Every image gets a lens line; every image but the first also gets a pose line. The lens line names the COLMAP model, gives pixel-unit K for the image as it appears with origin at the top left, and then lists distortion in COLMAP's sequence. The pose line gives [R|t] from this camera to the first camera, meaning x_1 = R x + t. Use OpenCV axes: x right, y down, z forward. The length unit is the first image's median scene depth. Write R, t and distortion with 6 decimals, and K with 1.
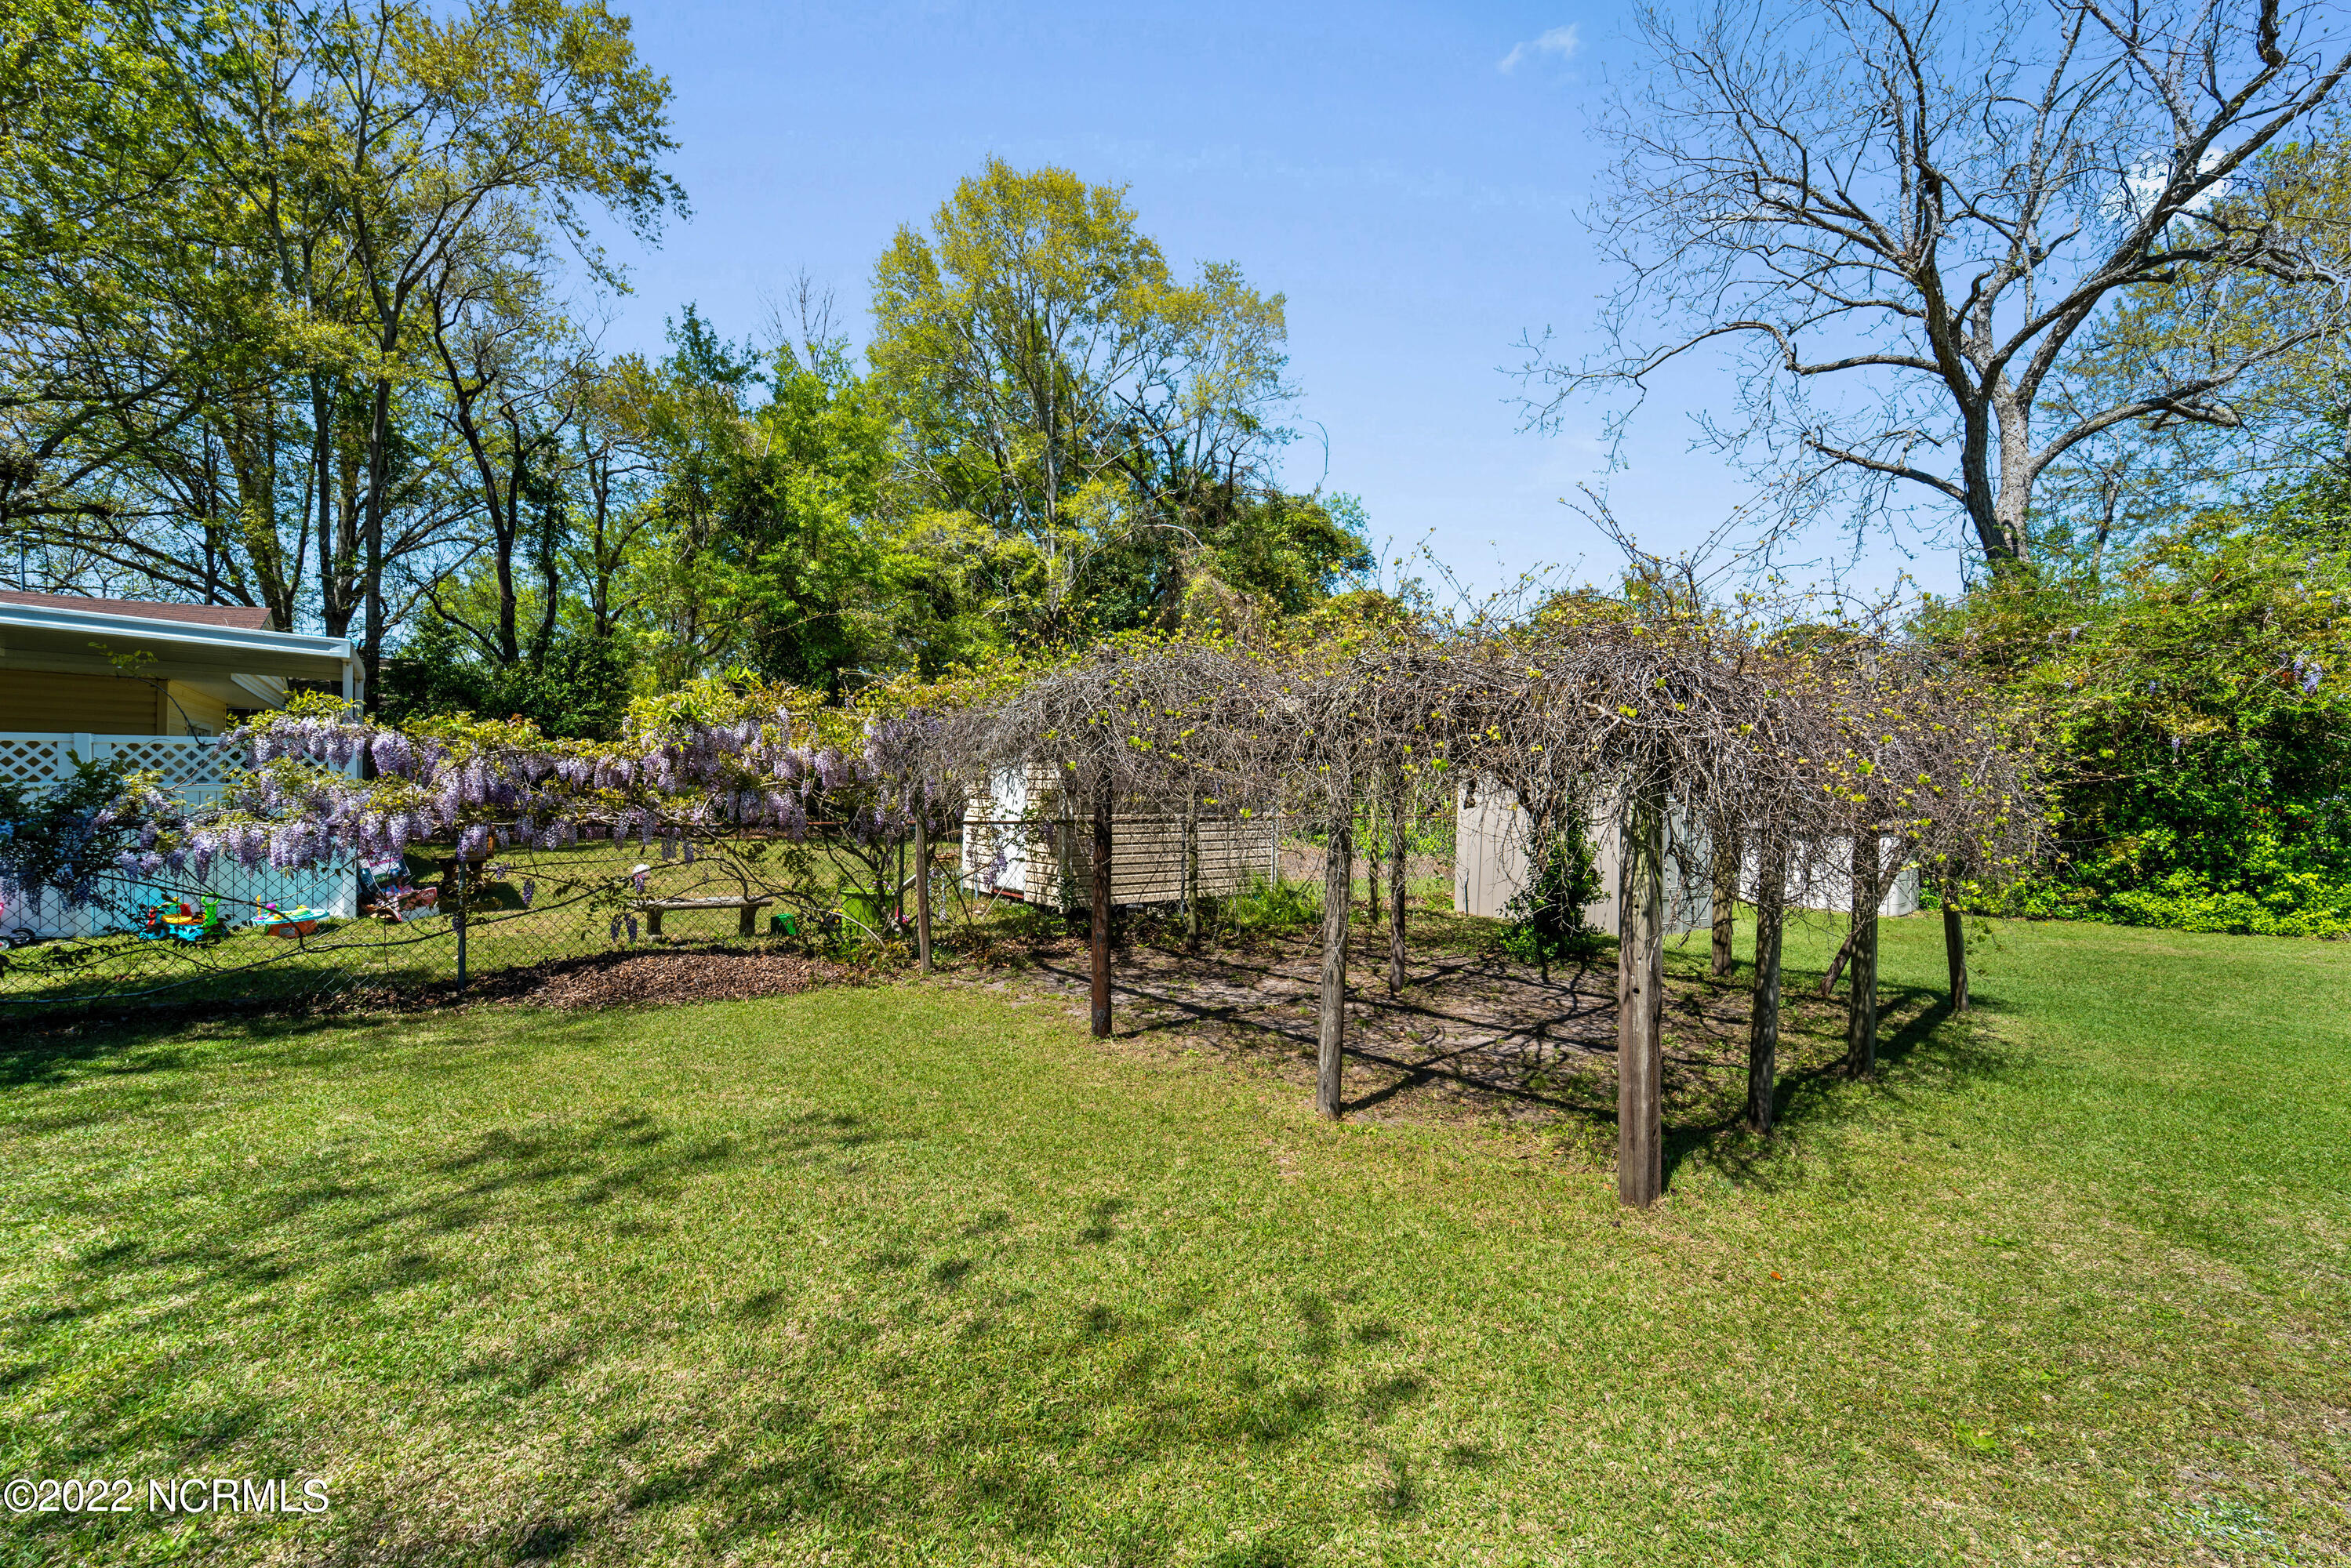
lens RADIAL K [[969.3, 0, 1171.2], [0, 969.3, 789.0], [0, 0, 1]] dist [-0.010434, -0.001633]
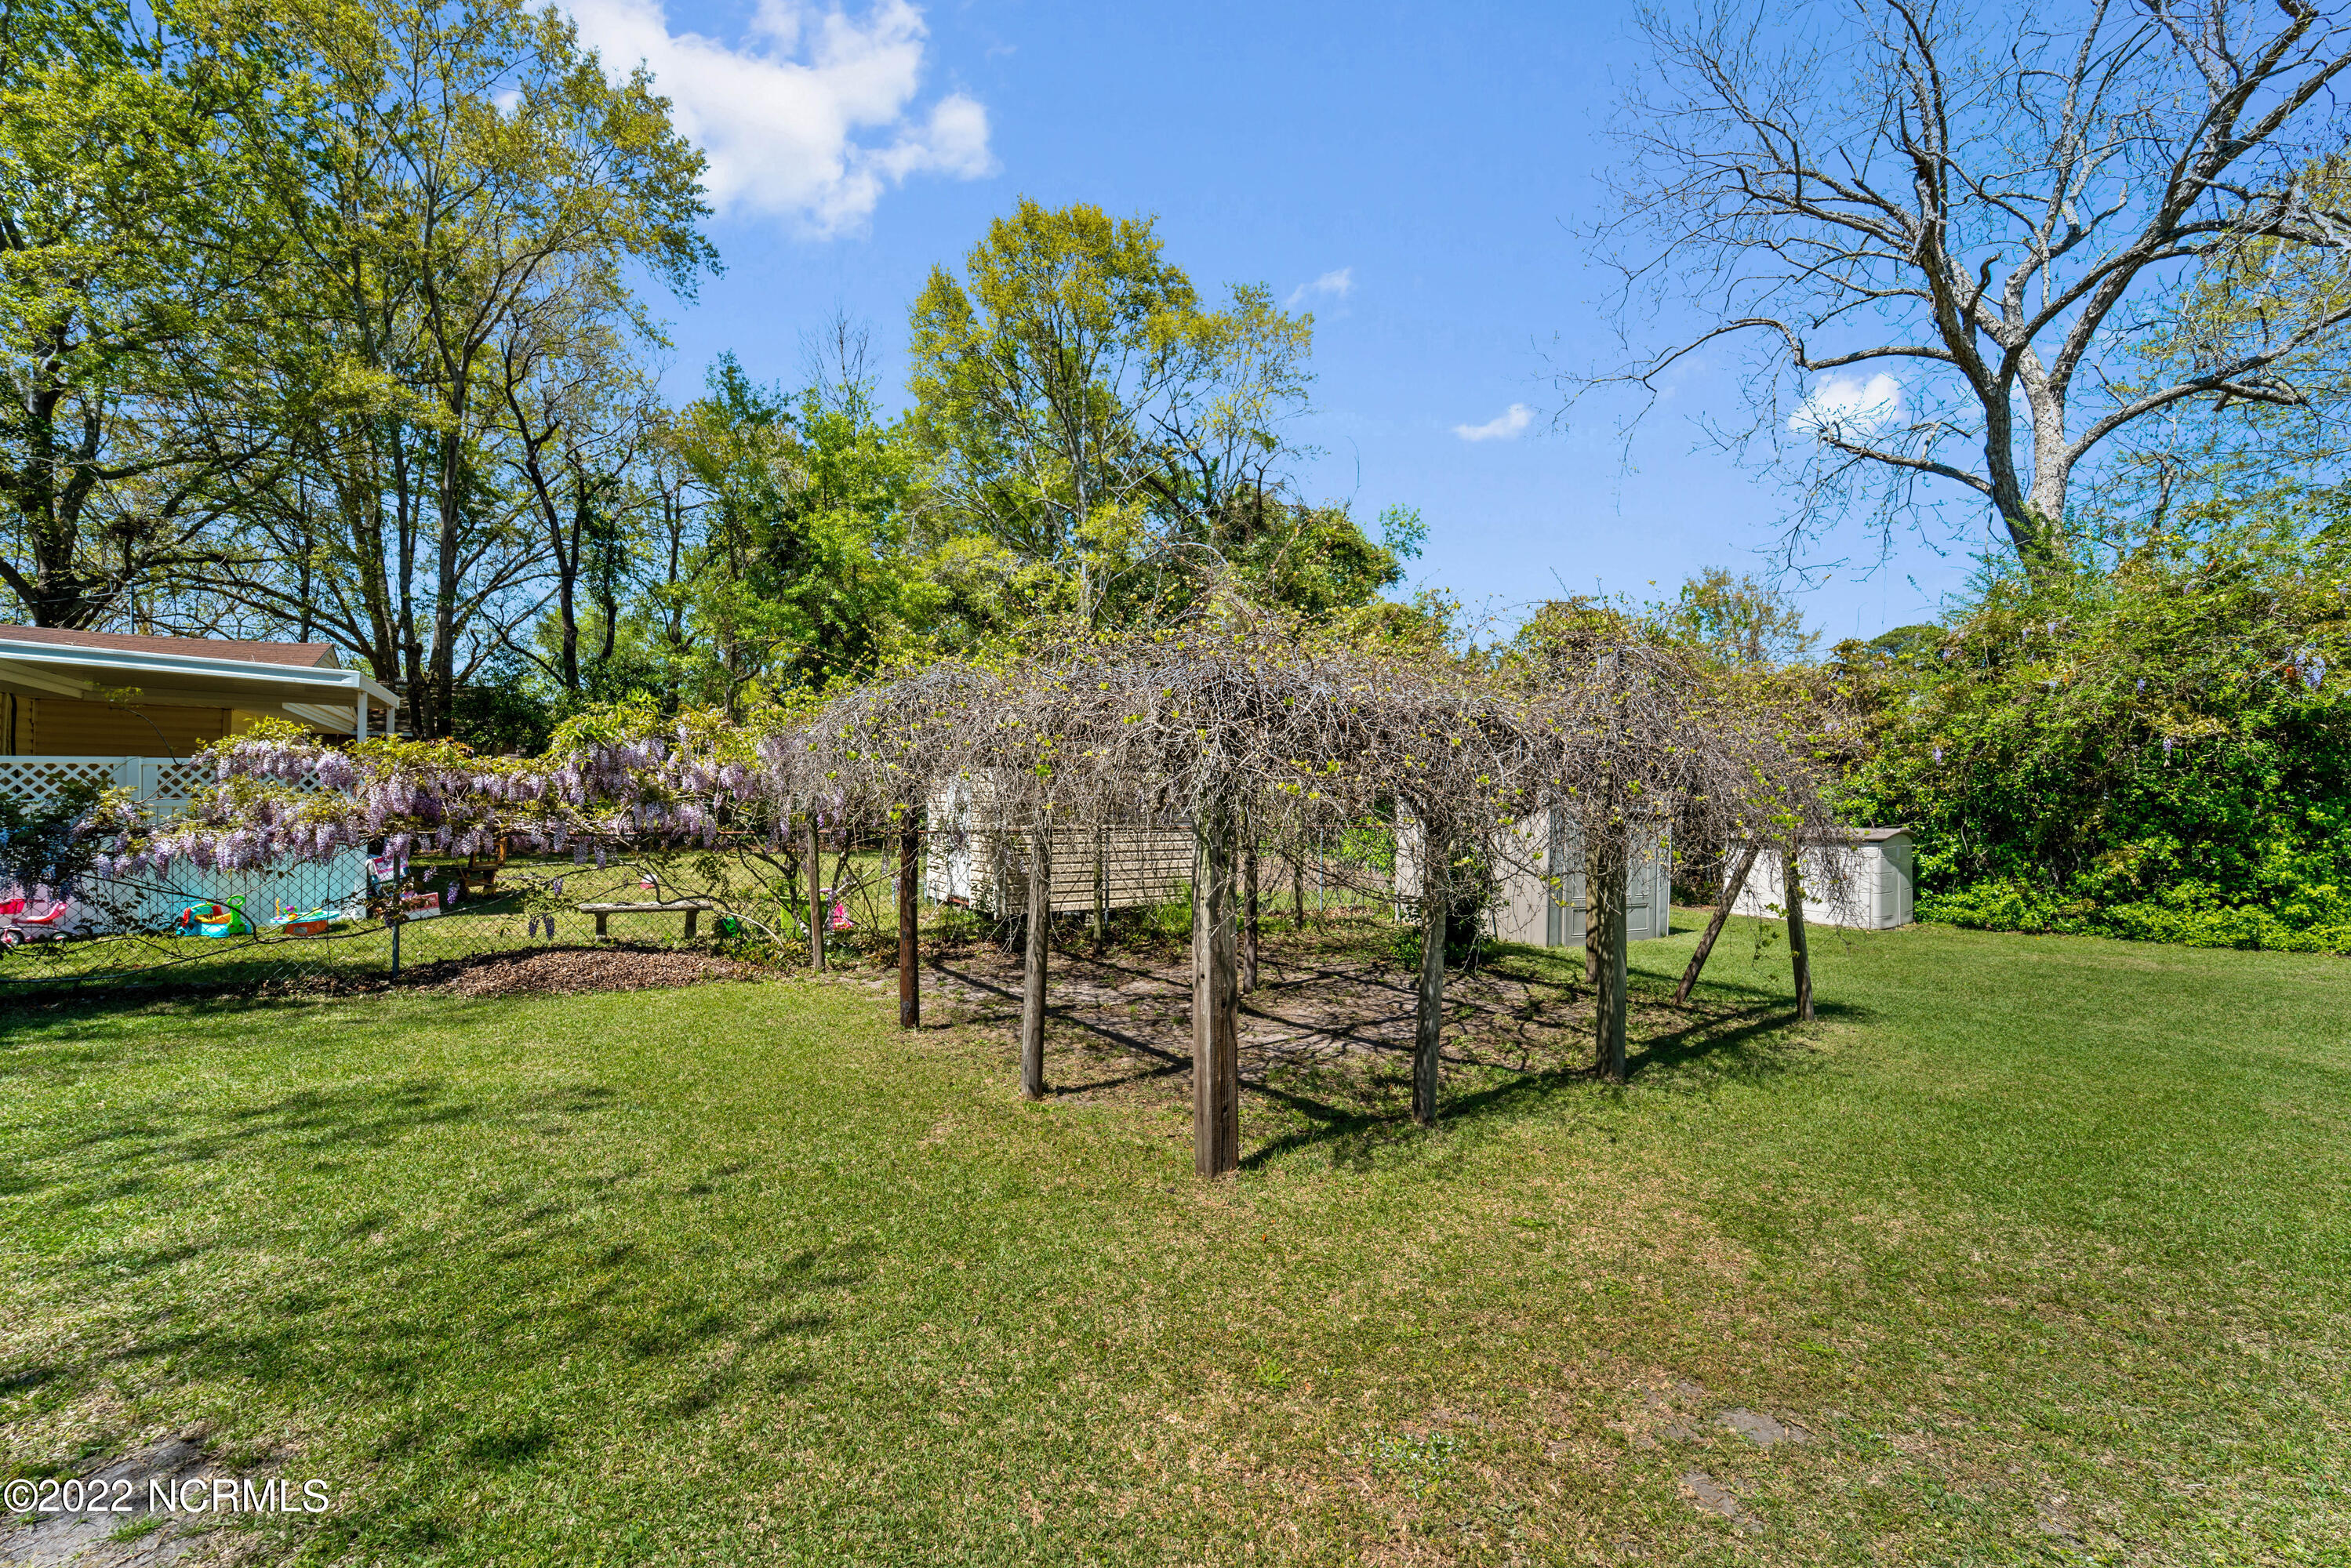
lens RADIAL K [[969.3, 0, 1179.6], [0, 969.3, 787.6], [0, 0, 1]] dist [-0.010434, -0.001633]
pose [[0.995749, -0.007058, -0.091833, 0.126843], [0.005468, 0.999831, -0.017560, 0.003655], [0.091942, 0.016983, 0.995620, -0.019068]]
